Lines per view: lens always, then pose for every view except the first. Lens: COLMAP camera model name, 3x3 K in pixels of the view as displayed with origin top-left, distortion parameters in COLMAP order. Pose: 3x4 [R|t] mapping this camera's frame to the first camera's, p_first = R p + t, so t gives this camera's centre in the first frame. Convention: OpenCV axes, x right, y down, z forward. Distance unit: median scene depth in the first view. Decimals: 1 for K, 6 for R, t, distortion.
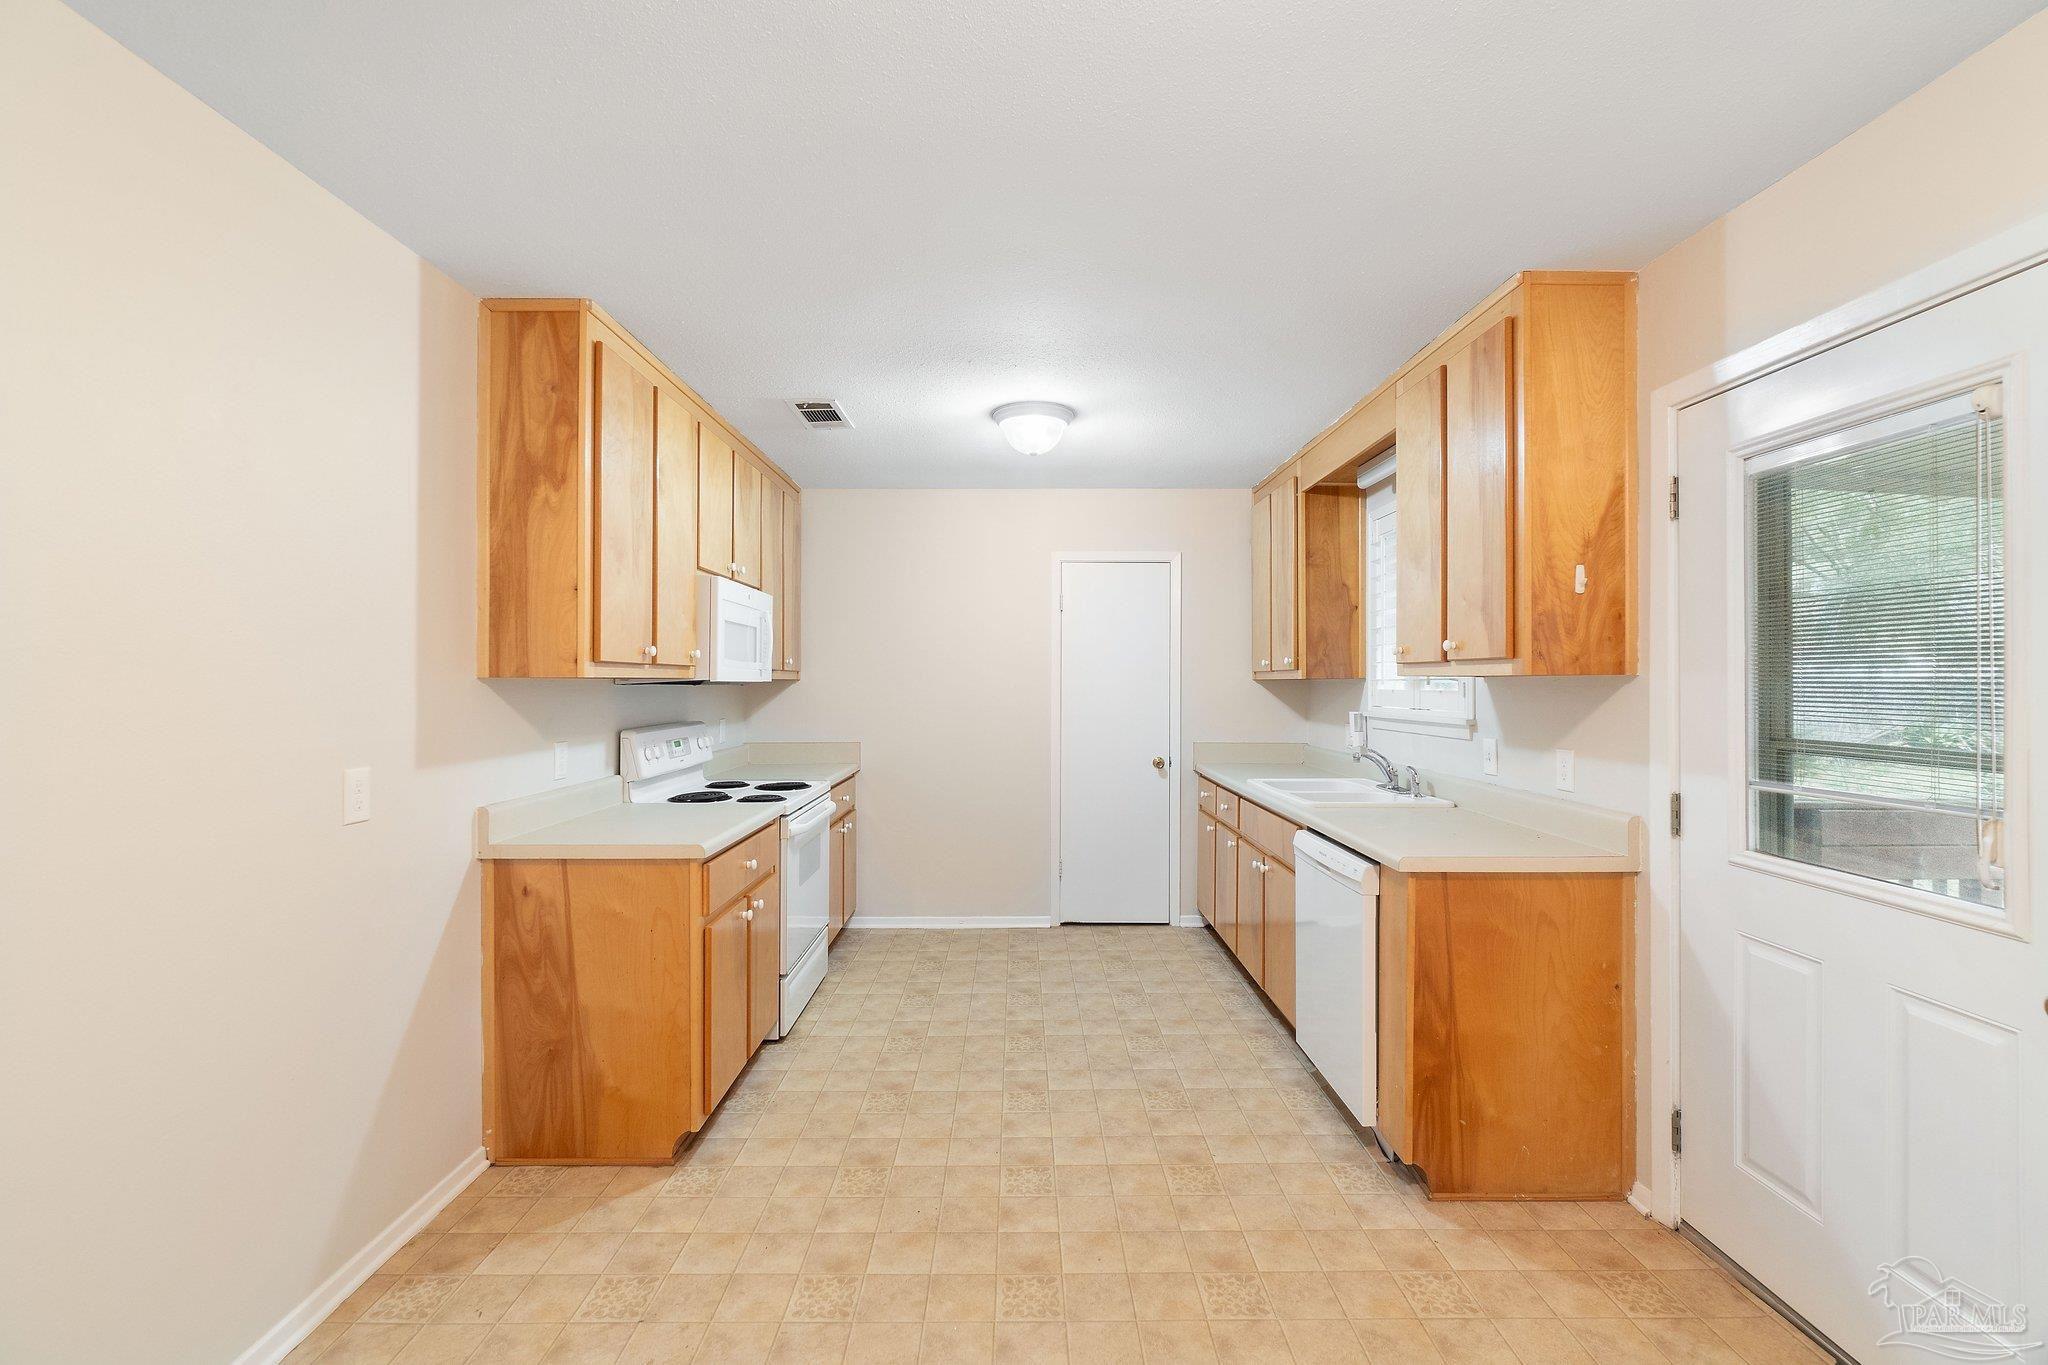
lens RADIAL K [[879.5, 0, 1020.9], [0, 879.5, 657.4], [0, 0, 1]] dist [-0.003675, -0.000309]
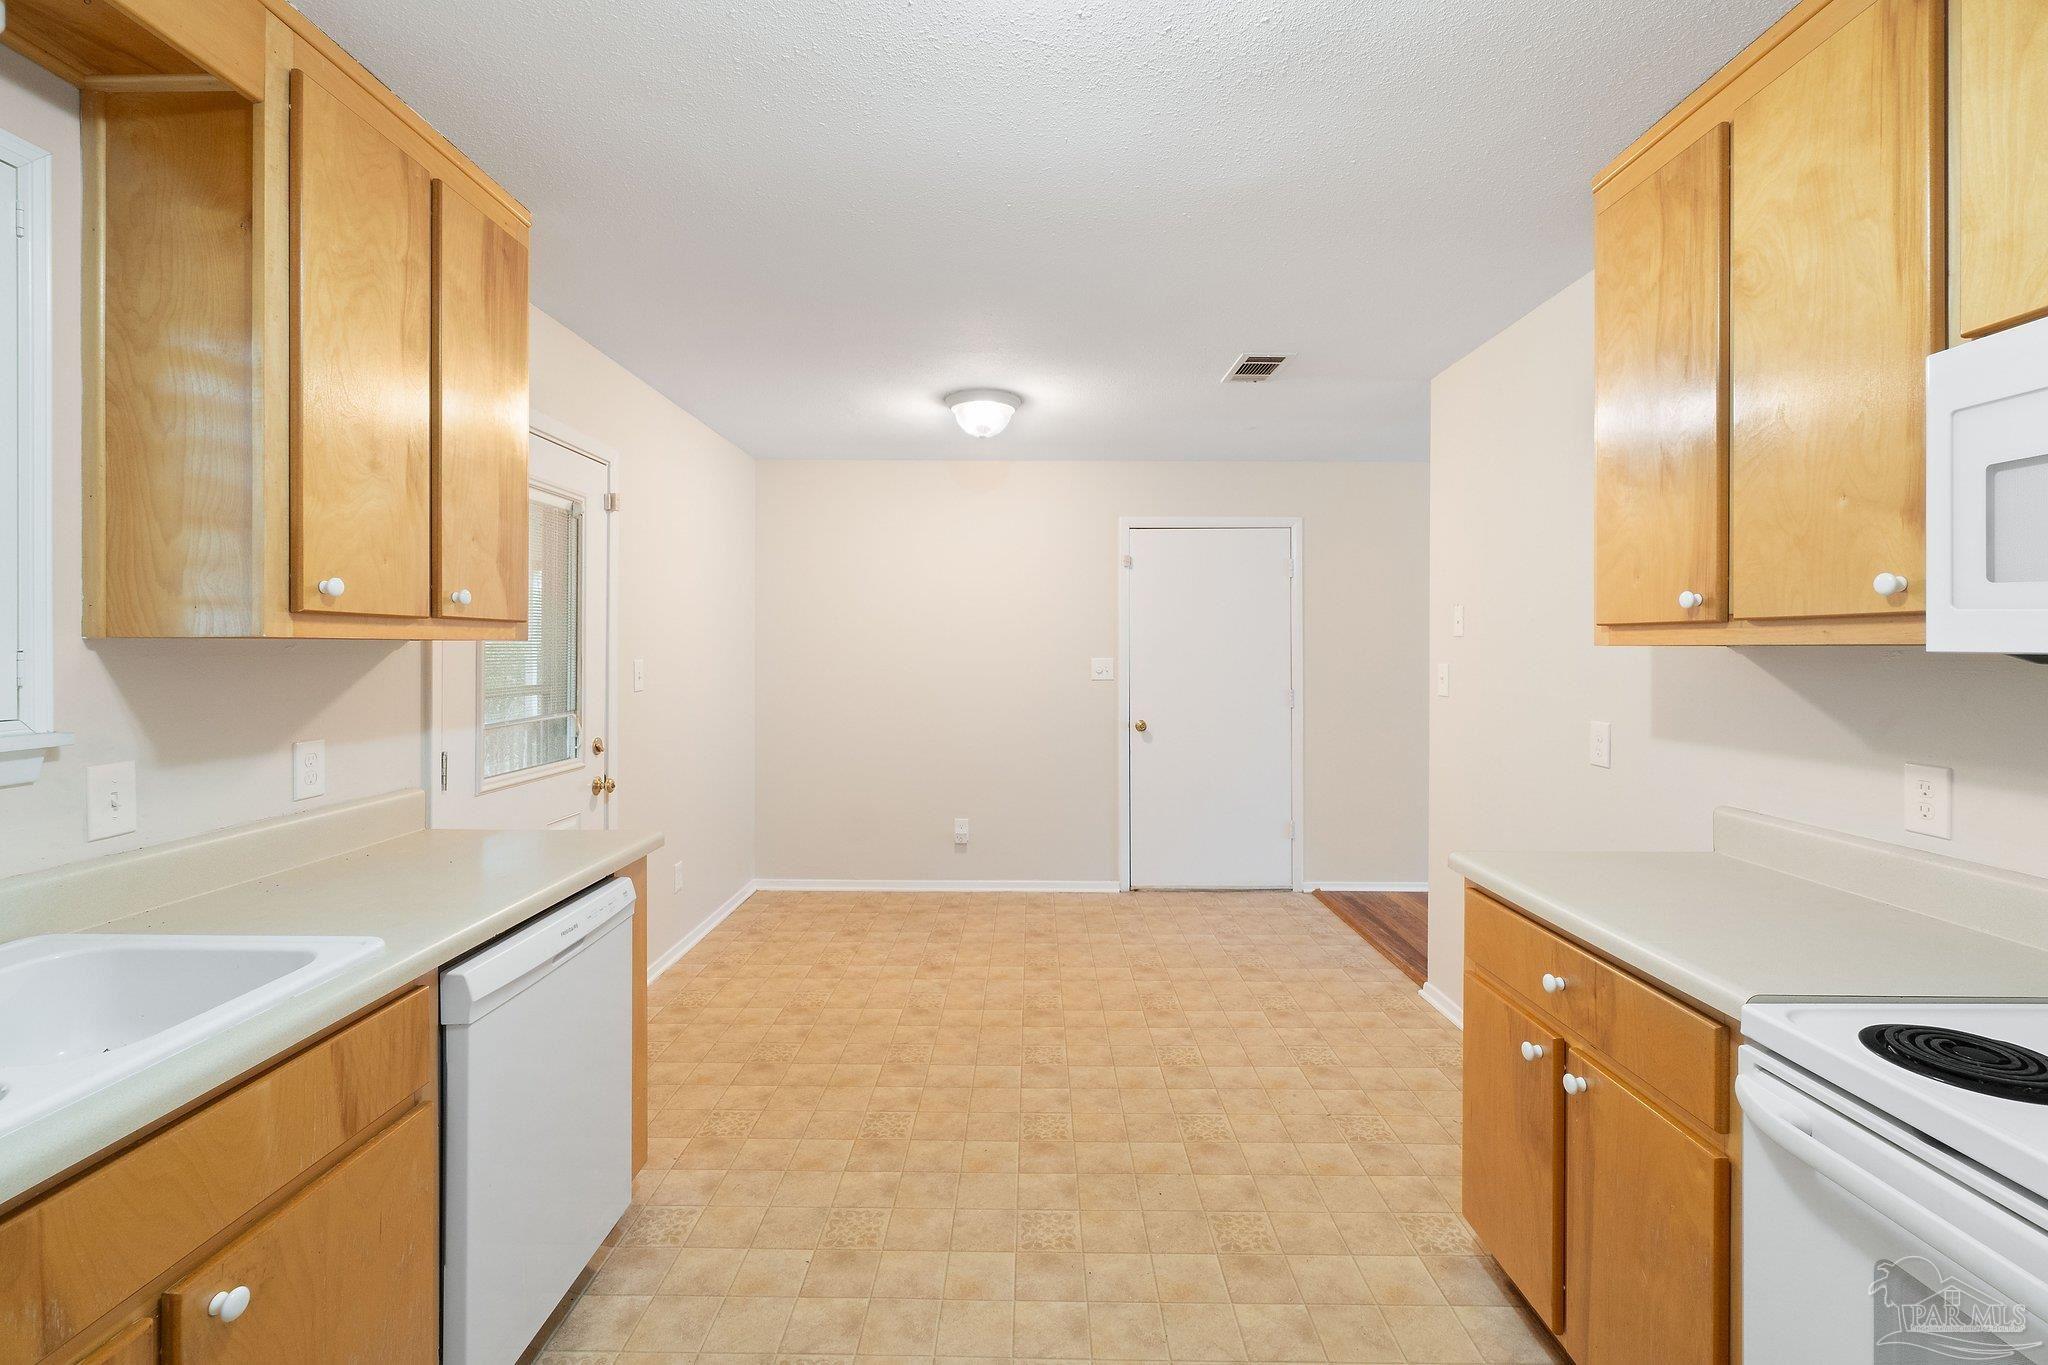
lens RADIAL K [[876.1, 0, 1018.0], [0, 876.1, 635.5], [0, 0, 1]] dist [-0.001510, -0.000045]
pose [[-0.999756, -0.002722, 0.021912, 0.016527], [-0.003606, 0.999177, -0.040400, 0.039625], [-0.021784, -0.040469, -0.998943, 1.515158]]
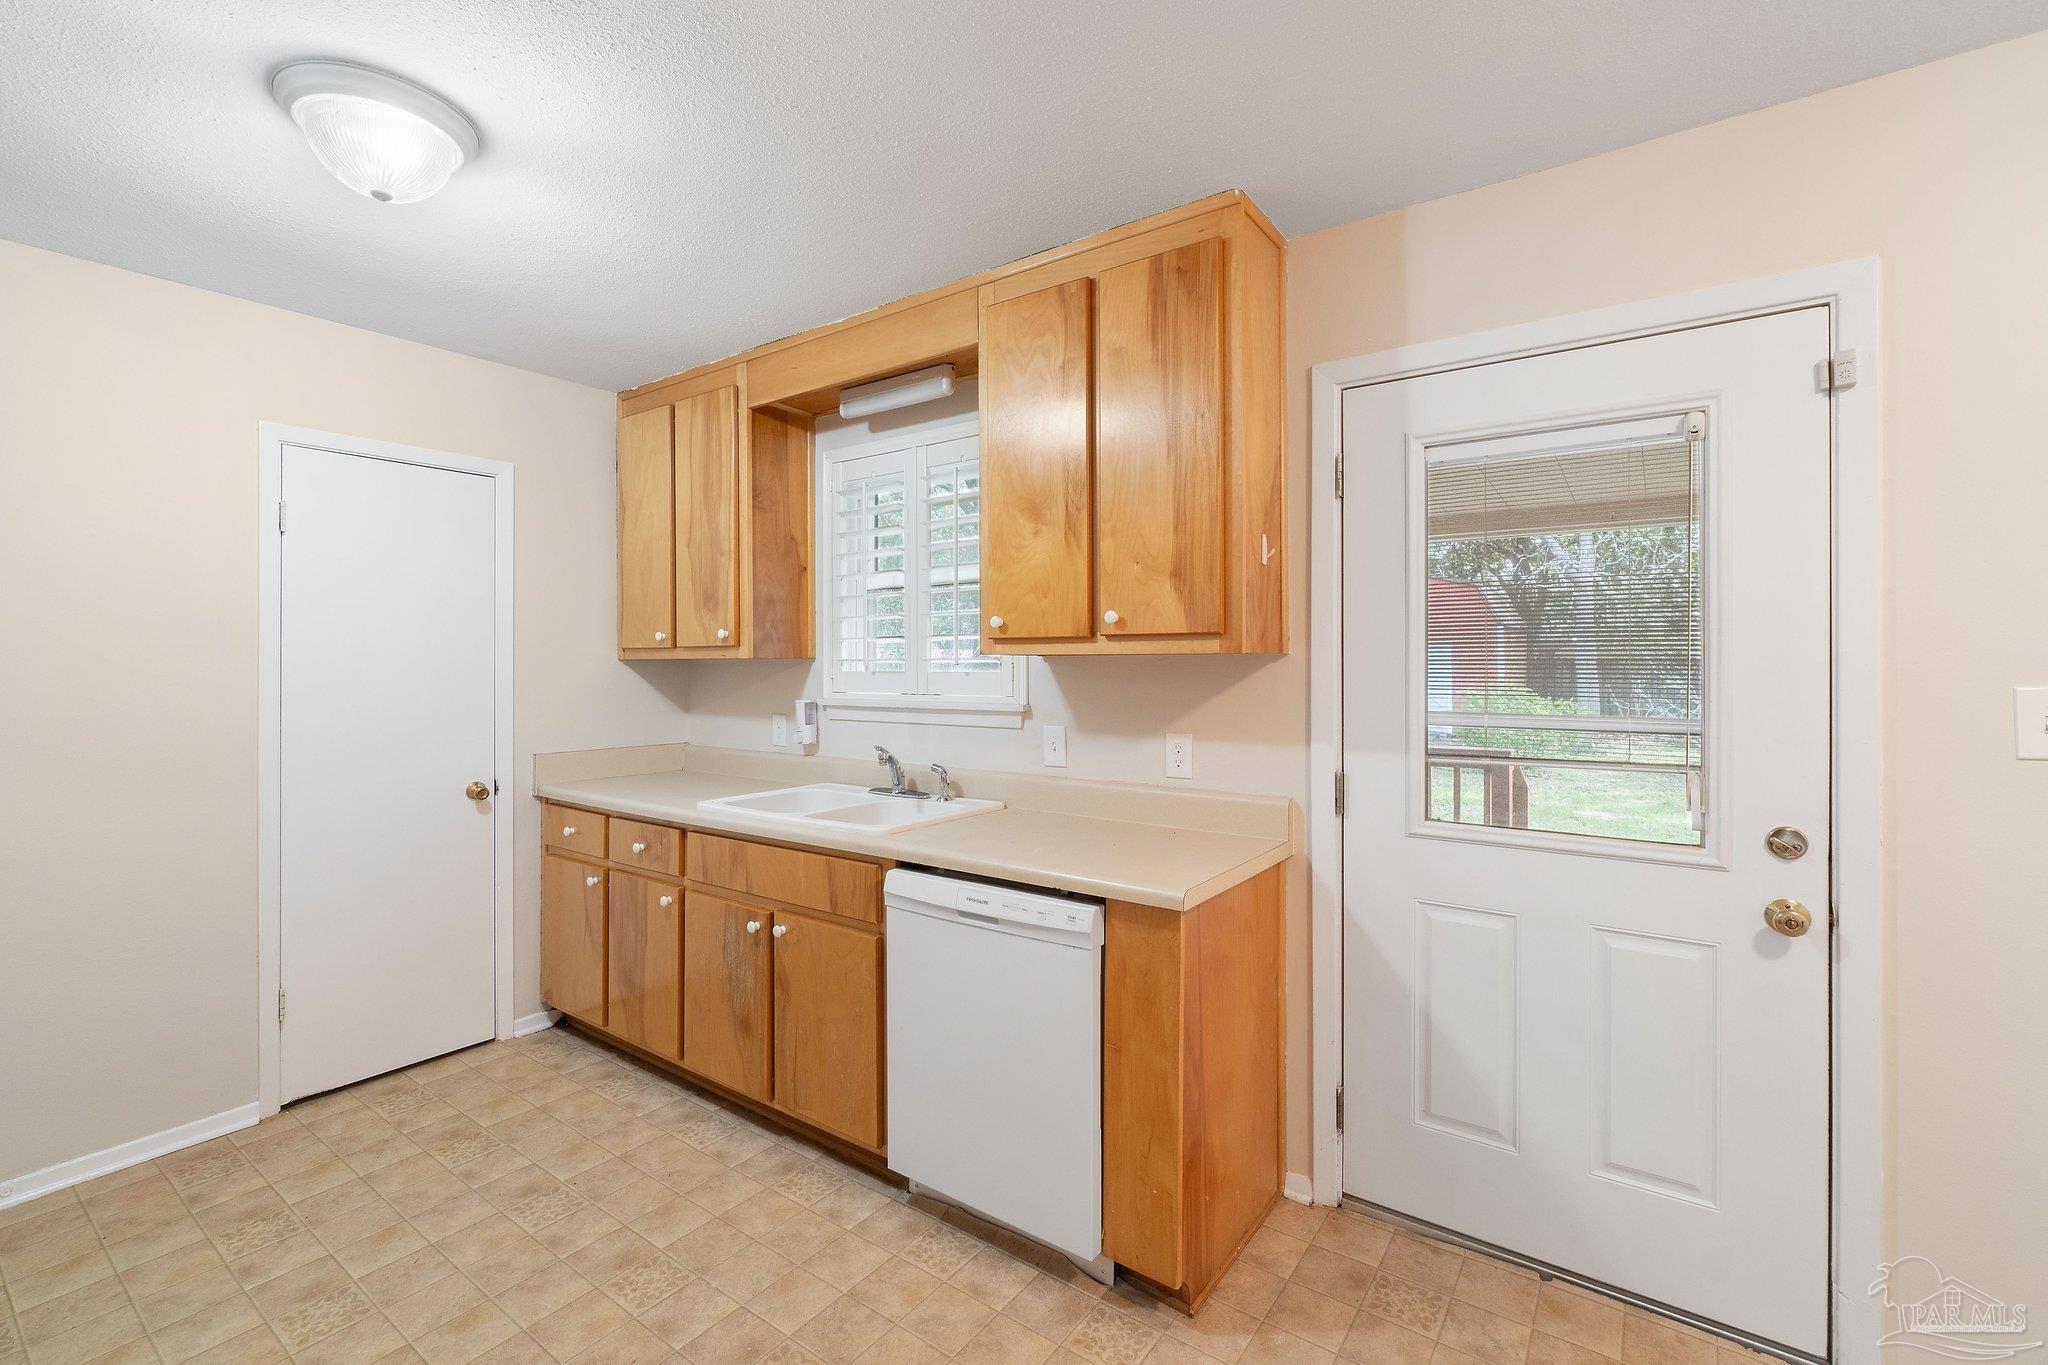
lens RADIAL K [[879.5, 0, 1020.9], [0, 879.5, 657.4], [0, 0, 1]] dist [-0.003675, -0.000309]
pose [[0.589148, 0.002203, 0.808022, -0.204451], [-0.019403, 0.999747, 0.011421, 0.014448], [-0.807792, -0.022406, 0.589042, 0.519959]]
